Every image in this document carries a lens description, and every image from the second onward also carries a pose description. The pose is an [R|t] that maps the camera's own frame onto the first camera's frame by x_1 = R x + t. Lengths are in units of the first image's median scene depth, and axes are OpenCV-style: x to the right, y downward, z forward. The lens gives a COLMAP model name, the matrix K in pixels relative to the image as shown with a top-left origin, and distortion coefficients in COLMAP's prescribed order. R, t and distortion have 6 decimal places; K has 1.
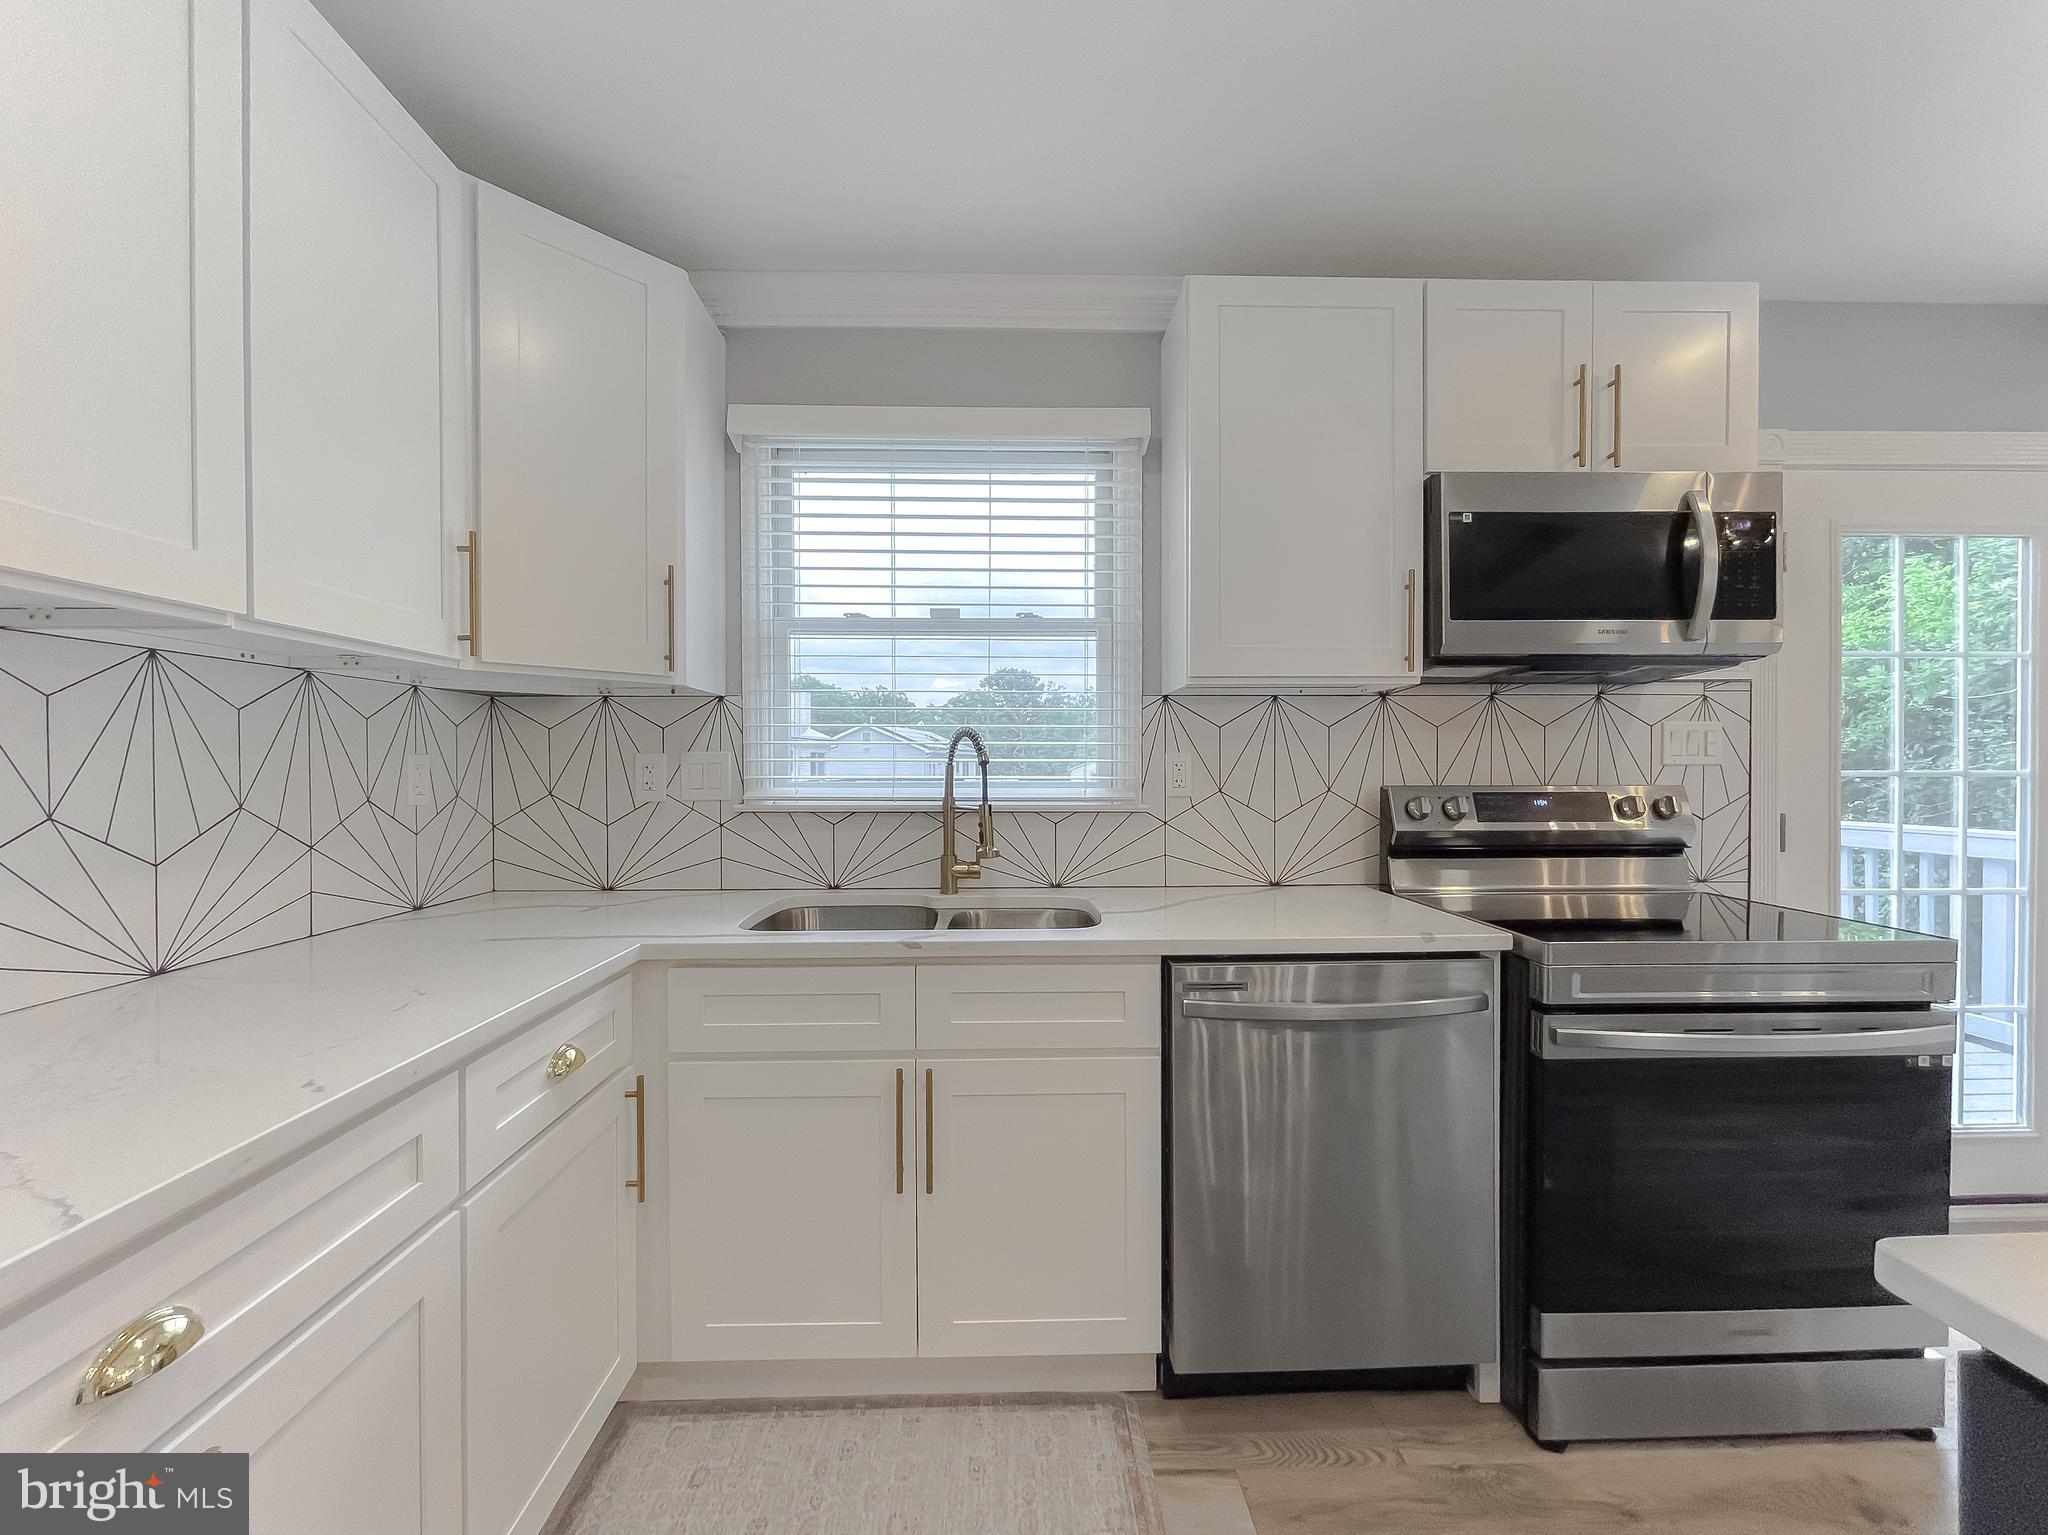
lens RADIAL K [[876.5, 0, 1035.3], [0, 876.5, 770.7], [0, 0, 1]] dist [-0.008663, 0.003295]
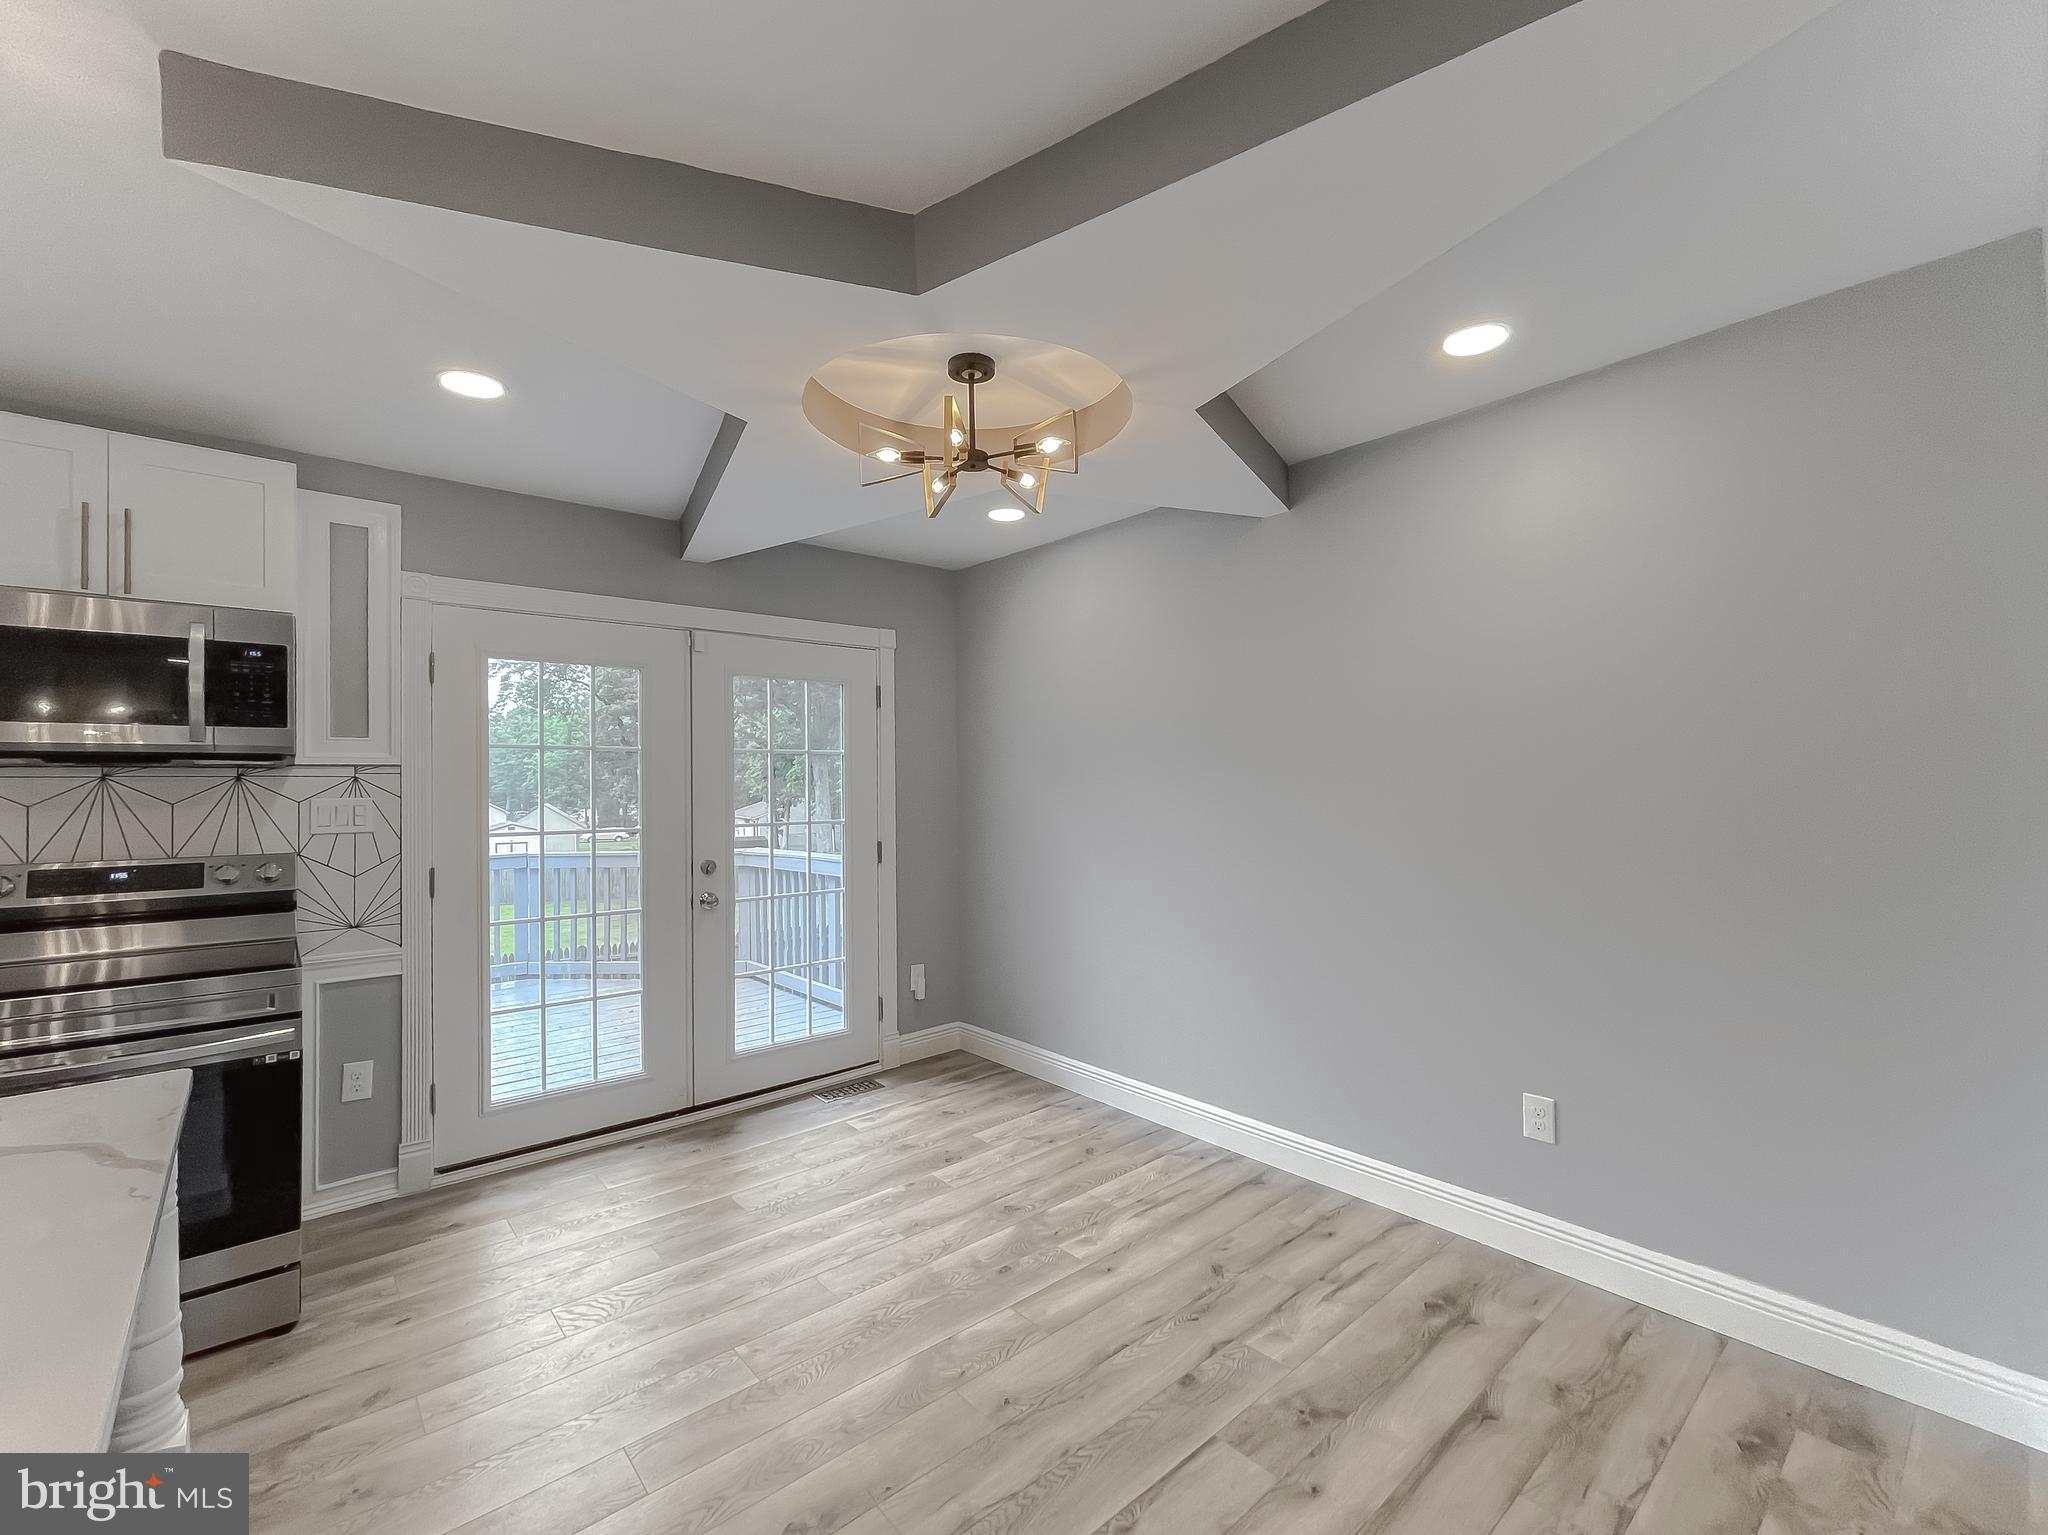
lens RADIAL K [[876.5, 0, 1021.8], [0, 876.5, 774.4], [0, 0, 1]] dist [-0.008663, 0.003295]
pose [[0.771886, 0.005518, 0.635738, 0.758559], [0.010088, 0.999730, -0.020926, -0.058549], [-0.635682, 0.022566, 0.771622, -0.611136]]
